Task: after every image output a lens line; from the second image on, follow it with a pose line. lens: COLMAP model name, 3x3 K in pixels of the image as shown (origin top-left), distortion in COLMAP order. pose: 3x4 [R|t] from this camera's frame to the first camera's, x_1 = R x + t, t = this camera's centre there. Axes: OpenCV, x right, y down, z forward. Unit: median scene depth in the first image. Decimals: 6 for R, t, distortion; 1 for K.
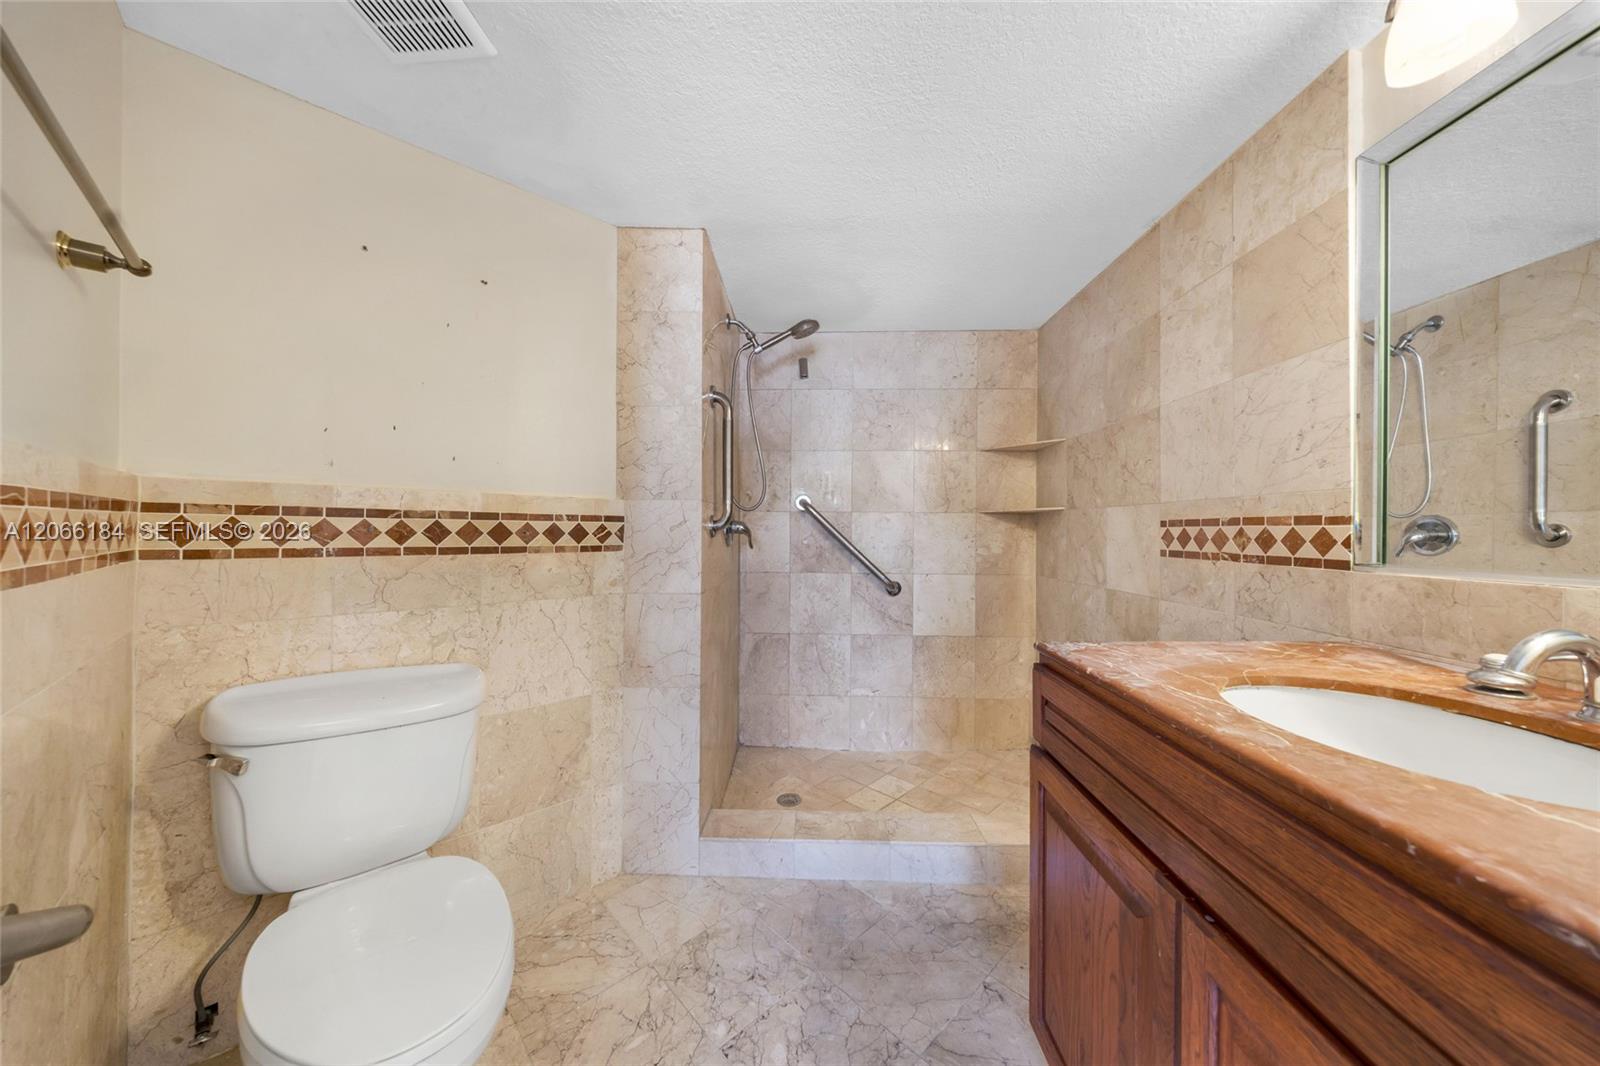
lens RADIAL K [[517.2, 0, 778.3], [0, 517.2, 529.2], [0, 0, 1]] dist [-0.005146, -0.000918]
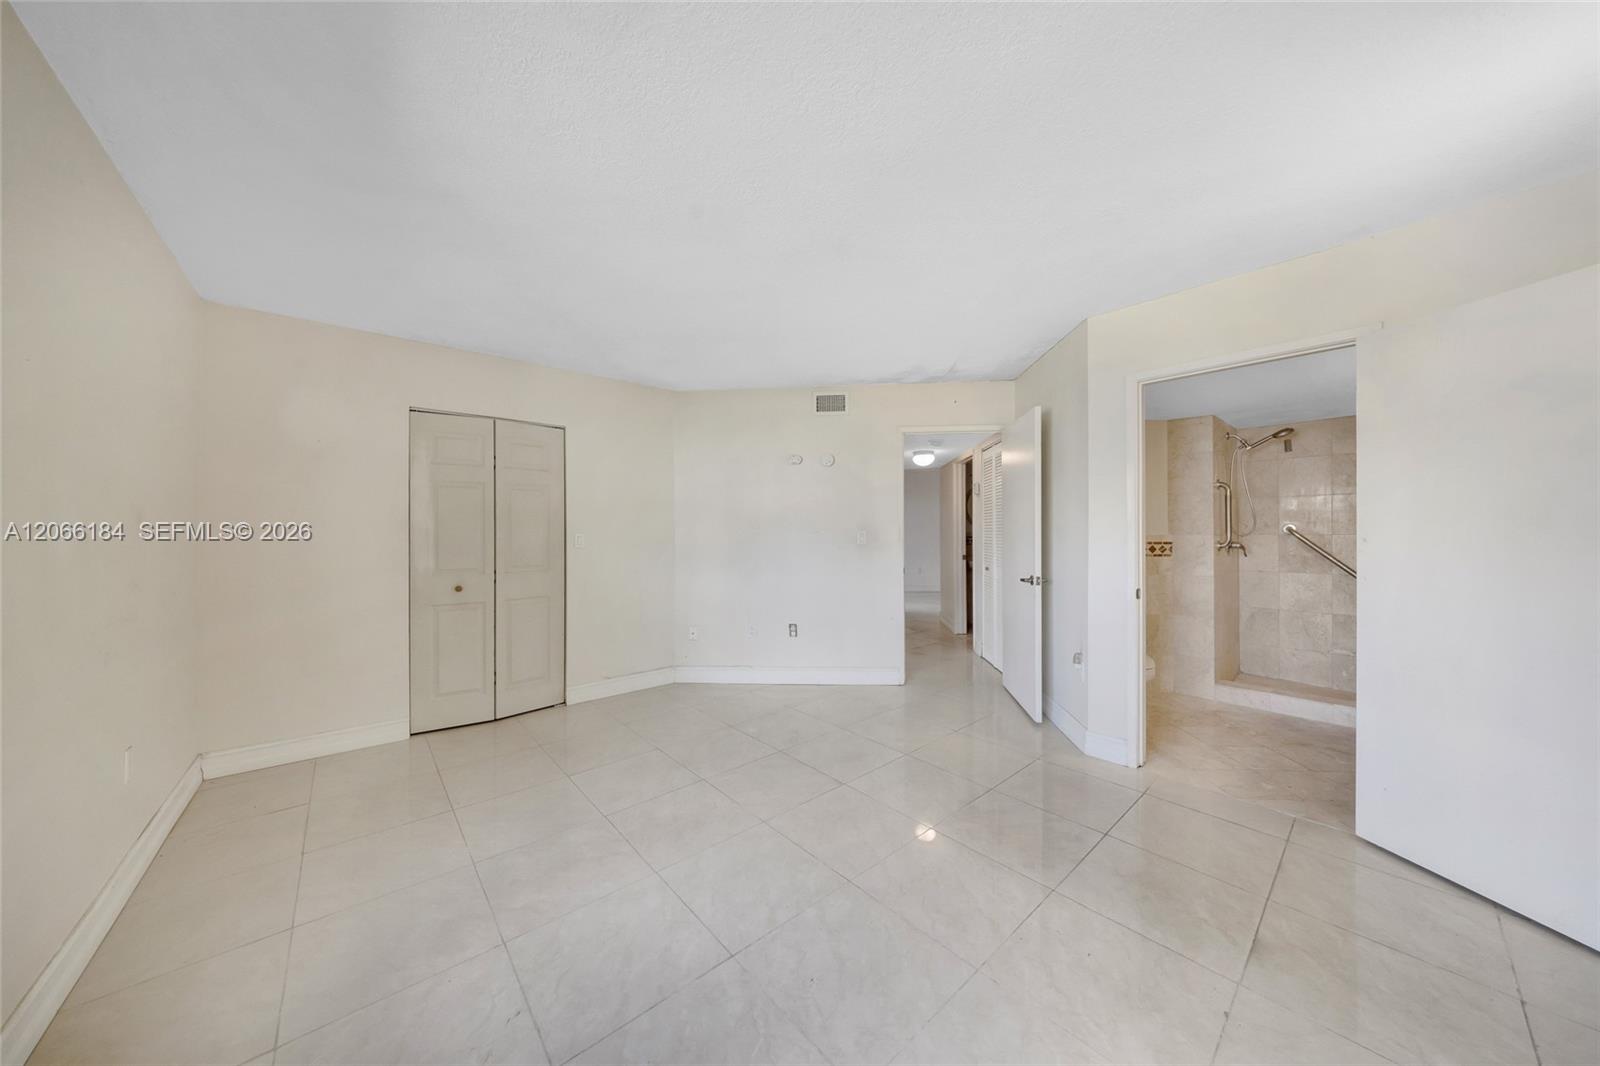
lens RADIAL K [[517.2, 0, 798.9], [0, 517.2, 533.3], [0, 0, 1]] dist [-0.005146, -0.000918]
pose [[0.698418, -0.010486, -0.715613, 0.204379], [0.009666, 0.999940, -0.005218, -0.071163], [0.715625, -0.003273, 0.698477, -1.945334]]
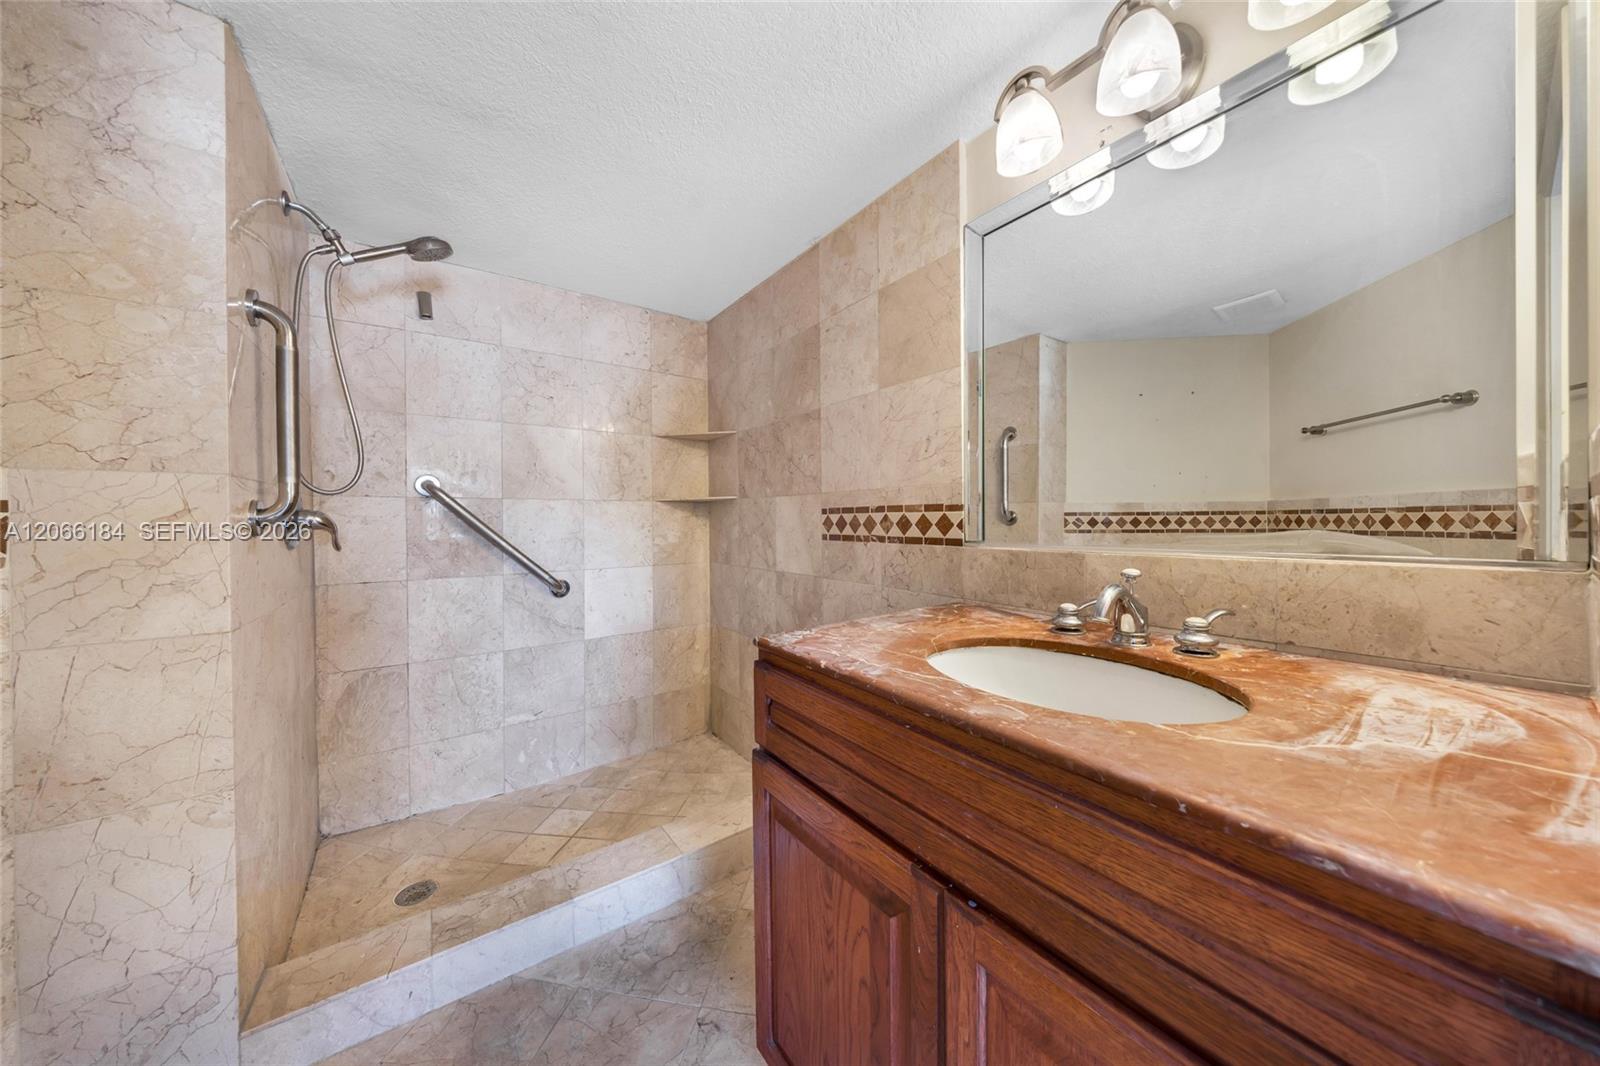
lens RADIAL K [[517.2, 0, 797.7], [0, 517.2, 522.1], [0, 0, 1]] dist [-0.005146, -0.000918]
pose [[0.775267, -0.016127, 0.631428, -0.014218], [0.012062, 0.999870, 0.010728, -0.000019], [-0.631519, -0.000701, 0.775360, 0.133034]]
